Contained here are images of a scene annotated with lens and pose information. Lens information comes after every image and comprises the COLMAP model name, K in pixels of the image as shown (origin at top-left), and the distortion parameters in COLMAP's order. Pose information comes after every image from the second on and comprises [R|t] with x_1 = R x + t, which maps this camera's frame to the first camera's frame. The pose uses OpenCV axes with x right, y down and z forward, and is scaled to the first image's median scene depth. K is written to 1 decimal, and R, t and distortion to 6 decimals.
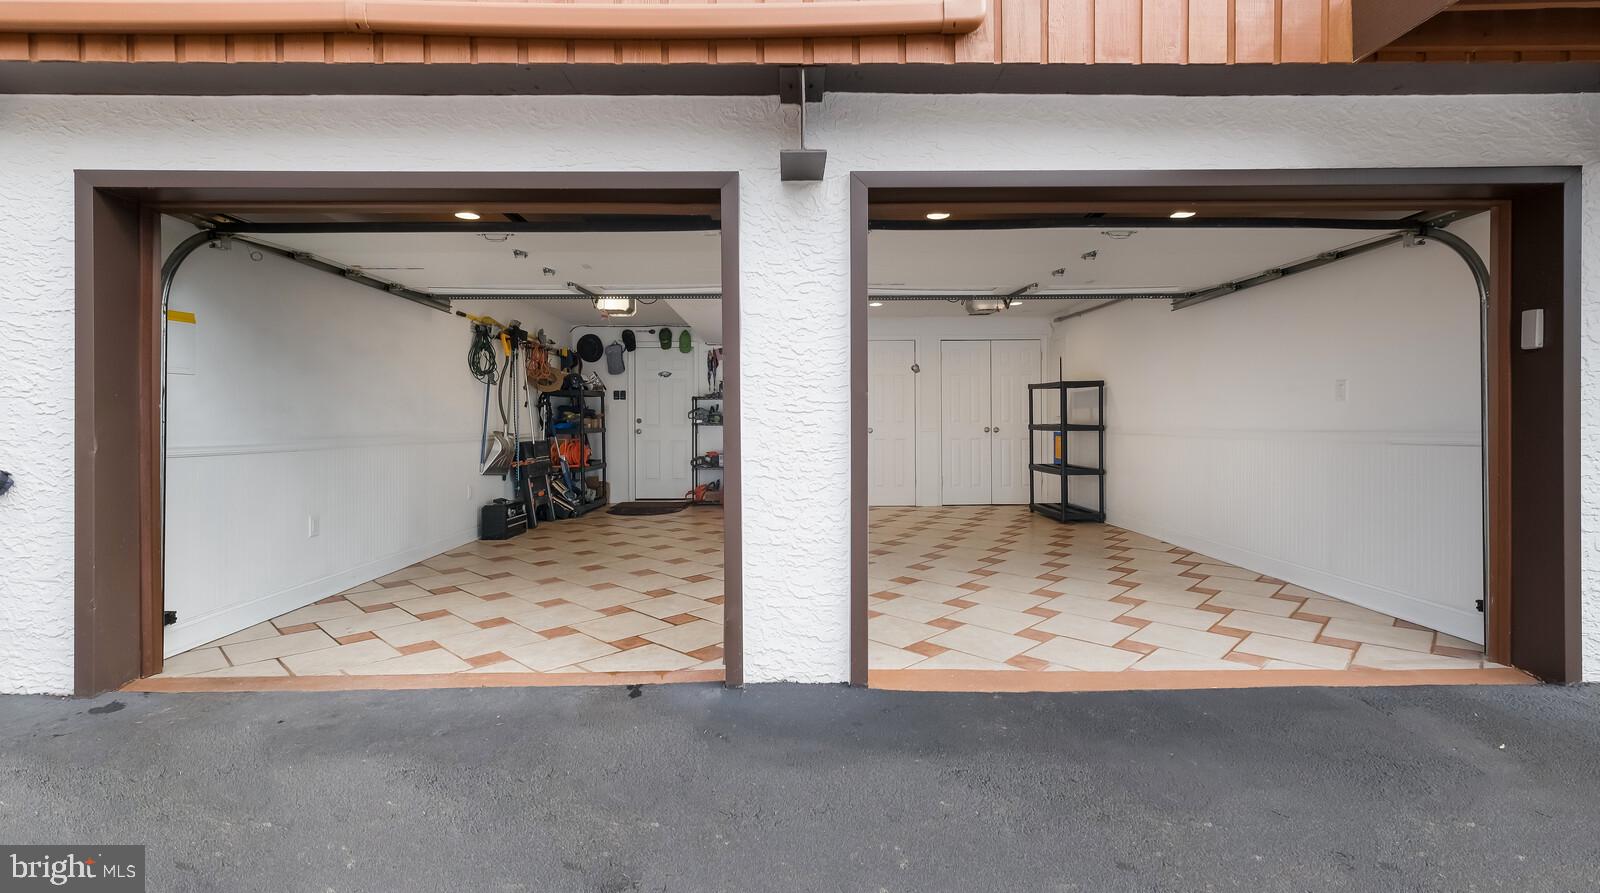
lens RADIAL K [[705.0, 0, 800.0], [0, 705.0, 446.5], [0, 0, 1]] dist [0.001438, 0.000124]
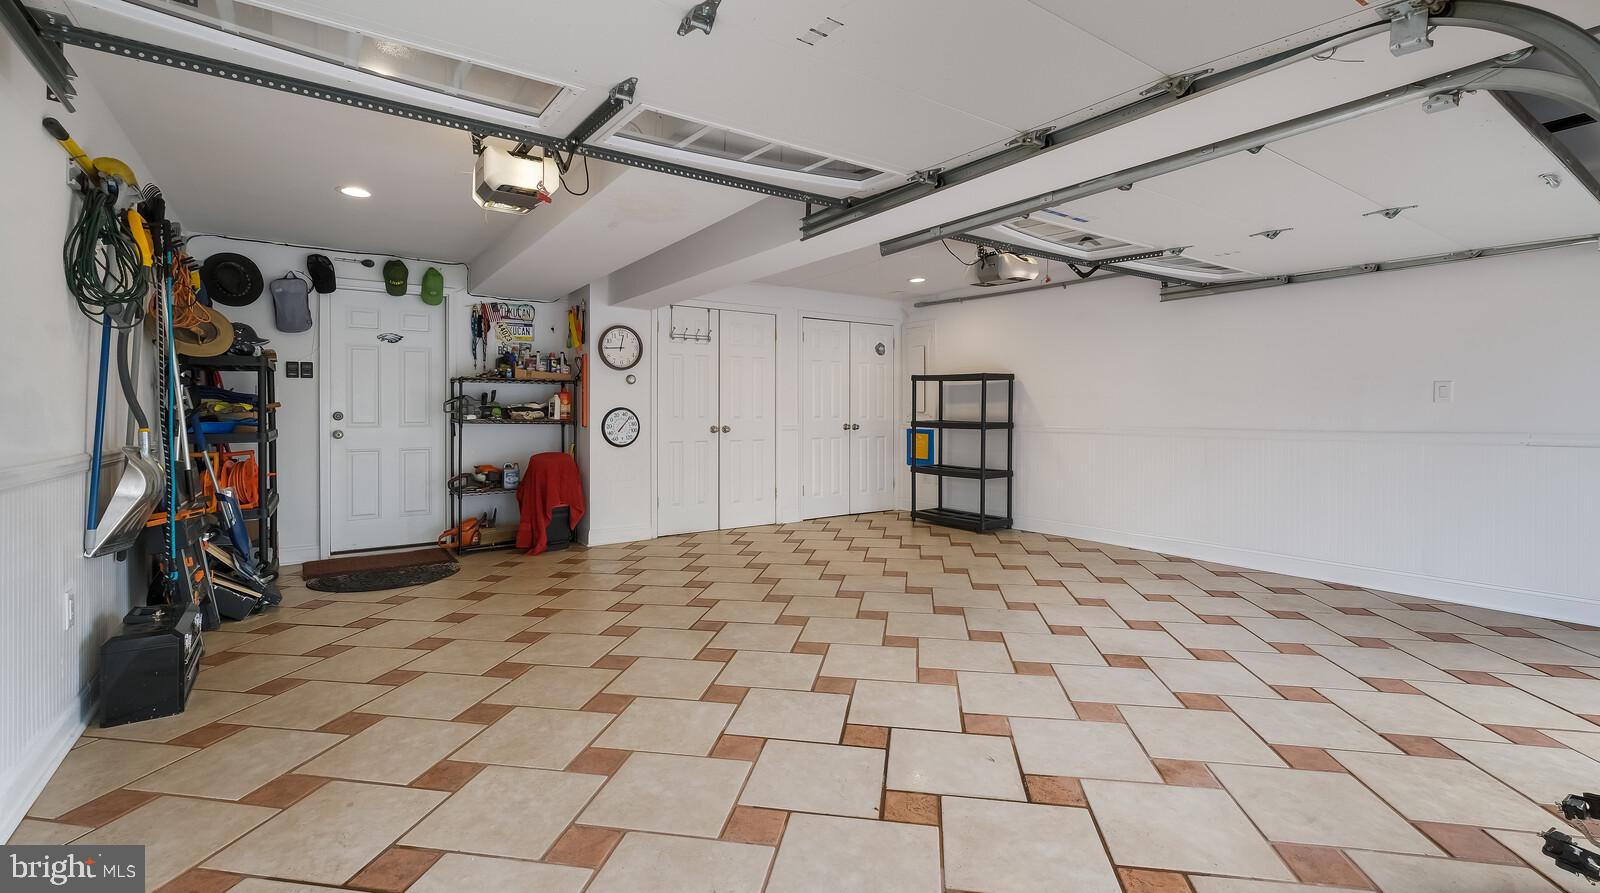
lens RADIAL K [[714.6, 0, 798.0], [0, 714.6, 421.9], [0, 0, 1]] dist [0.017100, -0.000022]
pose [[0.820902, -0.003345, 0.571060, -0.261453], [0.017141, 0.999677, -0.018784, -0.014318], [-0.570812, 0.025208, 0.820694, 0.313940]]
